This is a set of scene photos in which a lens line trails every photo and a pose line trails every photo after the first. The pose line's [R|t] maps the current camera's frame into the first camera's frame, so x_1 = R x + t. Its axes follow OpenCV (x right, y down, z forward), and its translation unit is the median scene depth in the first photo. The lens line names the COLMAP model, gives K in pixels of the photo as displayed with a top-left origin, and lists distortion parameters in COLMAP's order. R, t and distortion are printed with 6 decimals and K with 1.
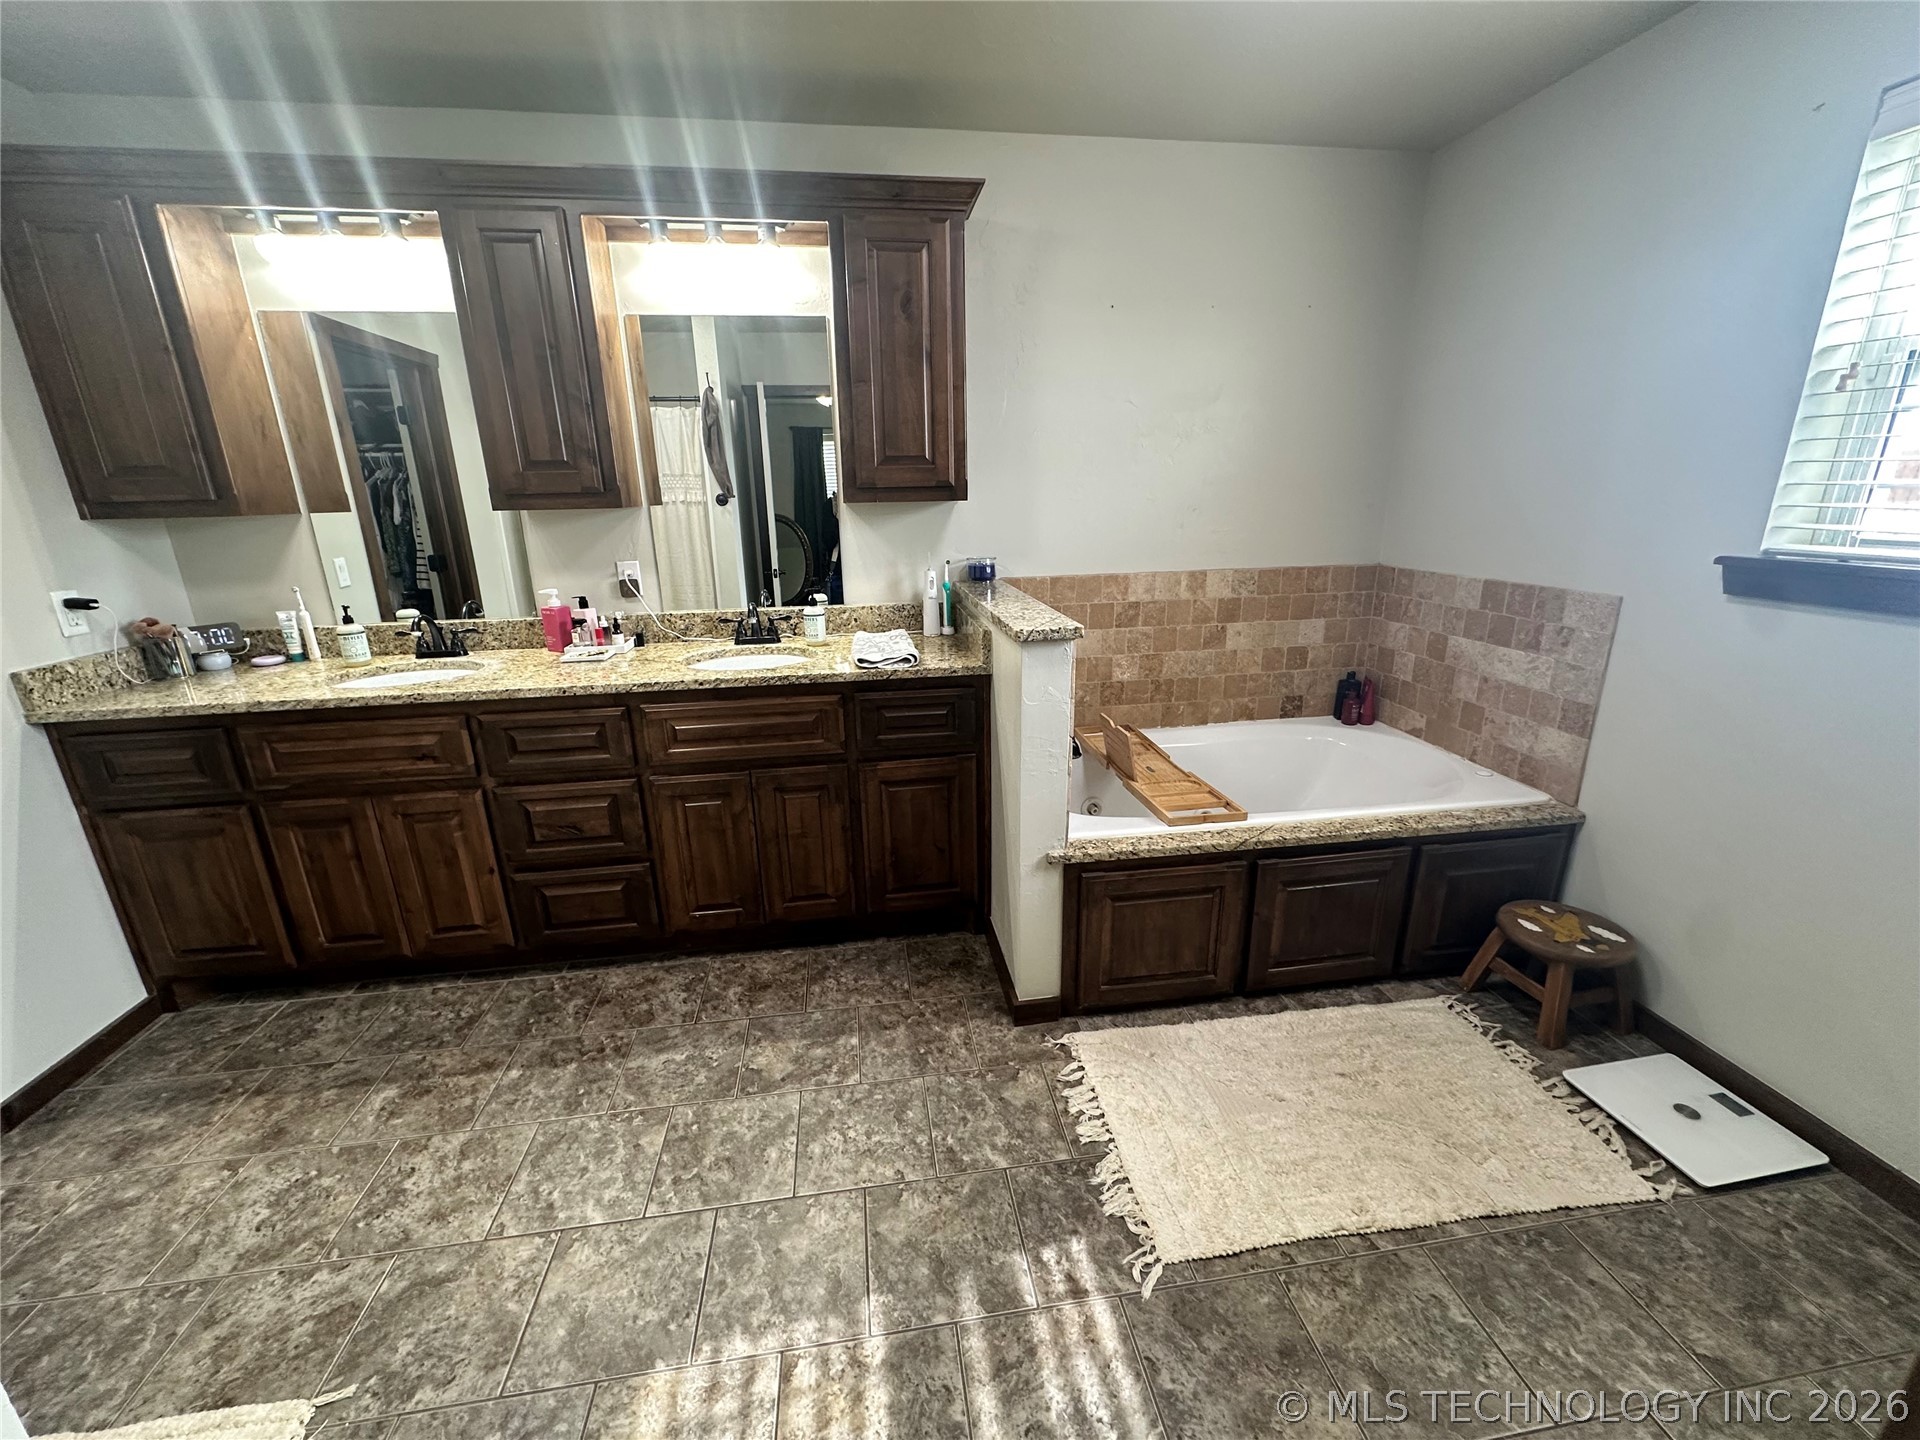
lens RADIAL K [[766.1, 0, 959.0], [0, 766.1, 722.6], [0, 0, 1]] dist [-0.000968, -0.000281]
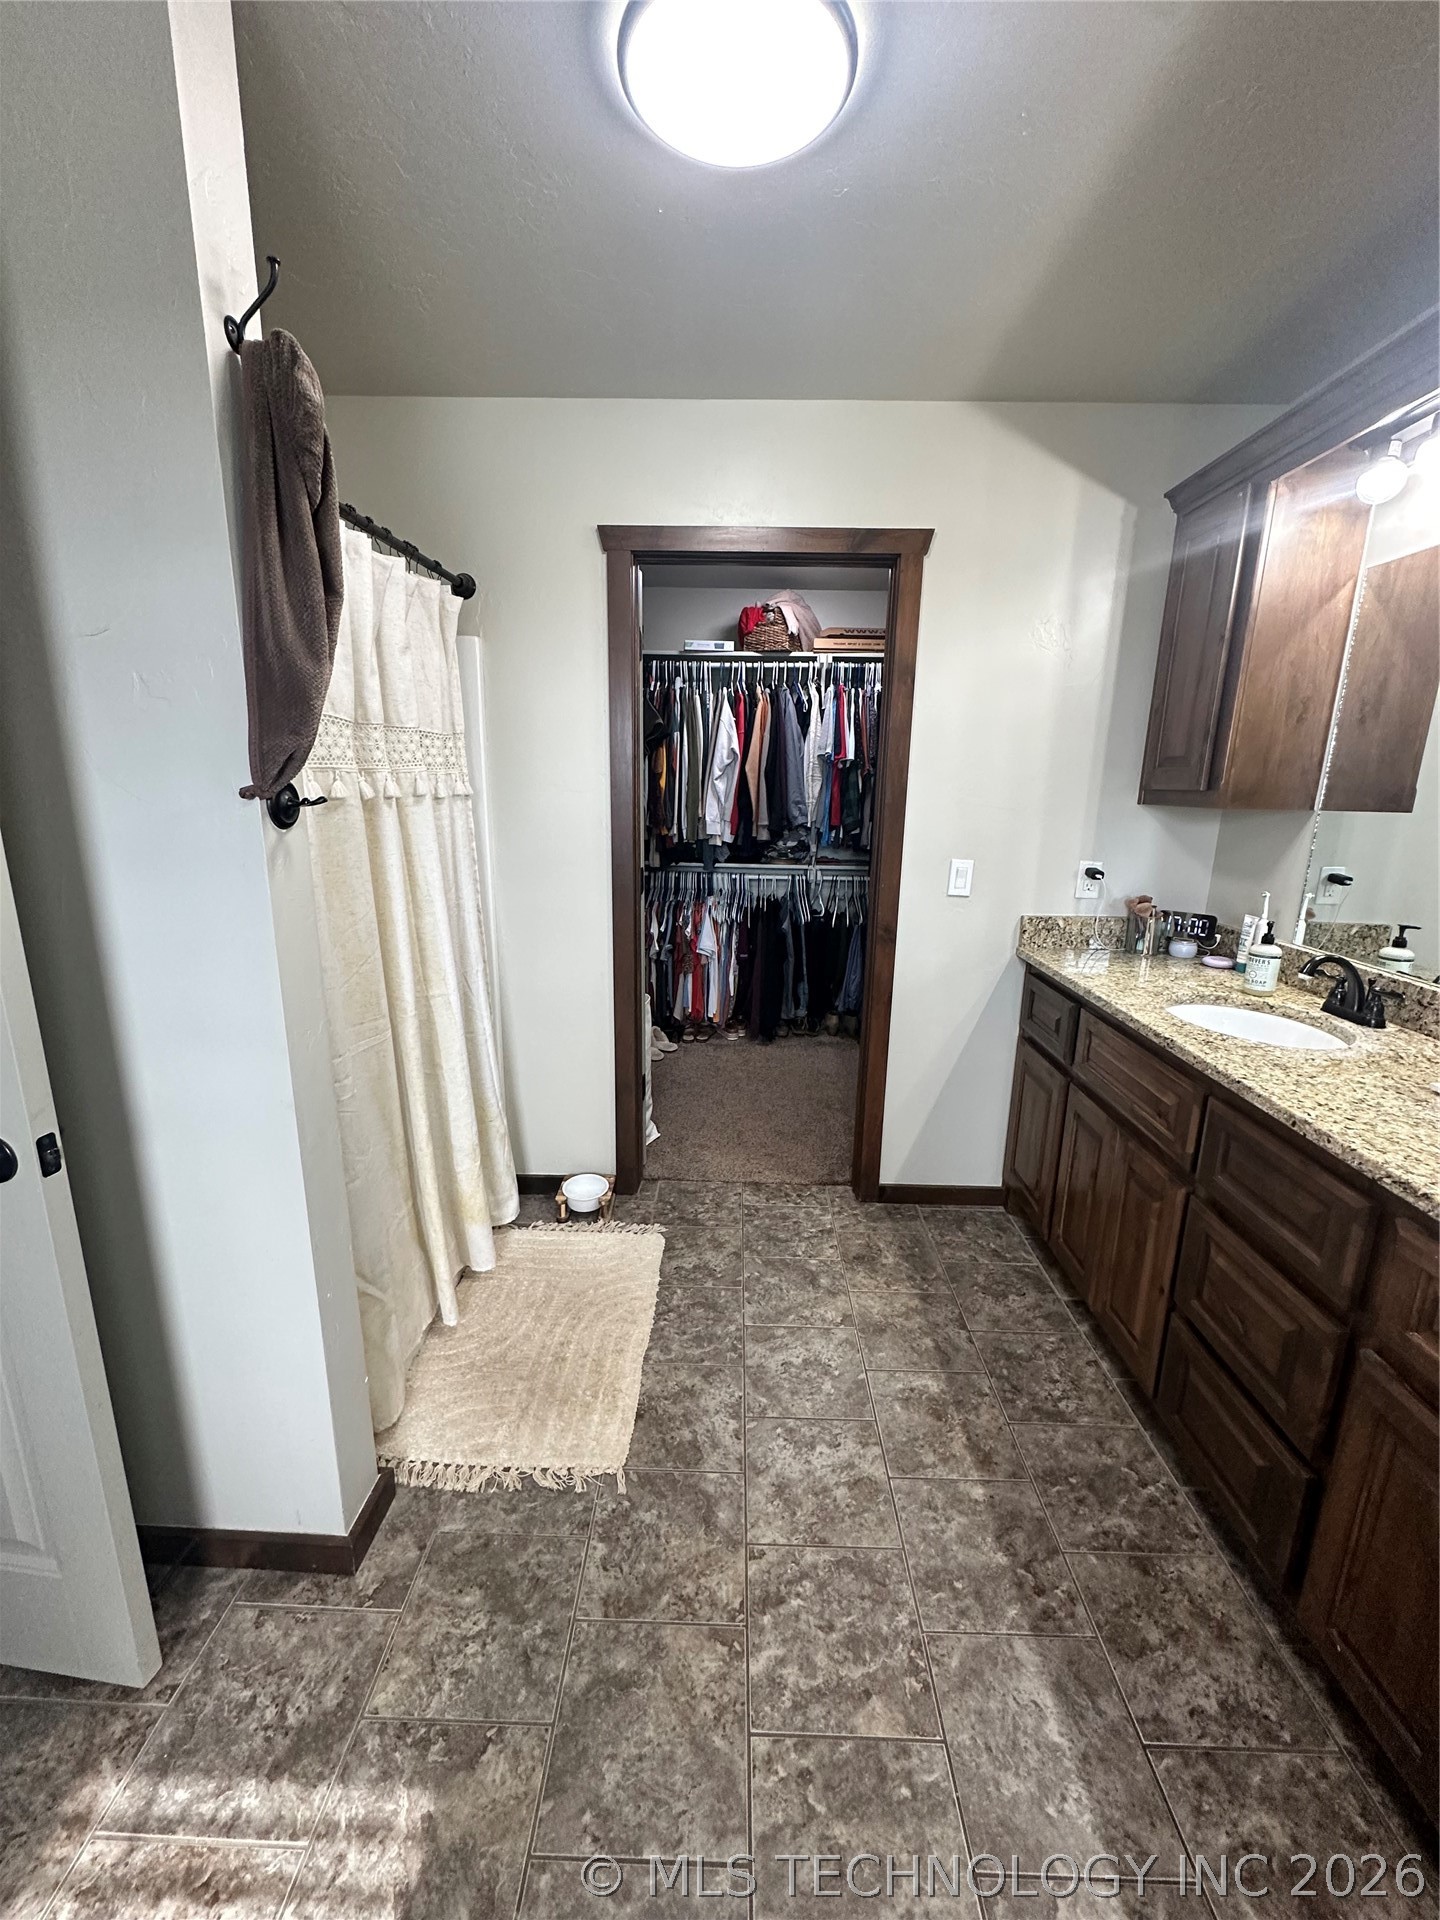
lens RADIAL K [[766.1, 0, 720.1], [0, 766.1, 957.8], [0, 0, 1]] dist [-0.000968, -0.000281]
pose [[-0.171255, 0.239647, -0.955637, 0.101823], [-0.293838, 0.913399, 0.281712, -0.200255], [0.940389, 0.329047, -0.086006, 0.605809]]
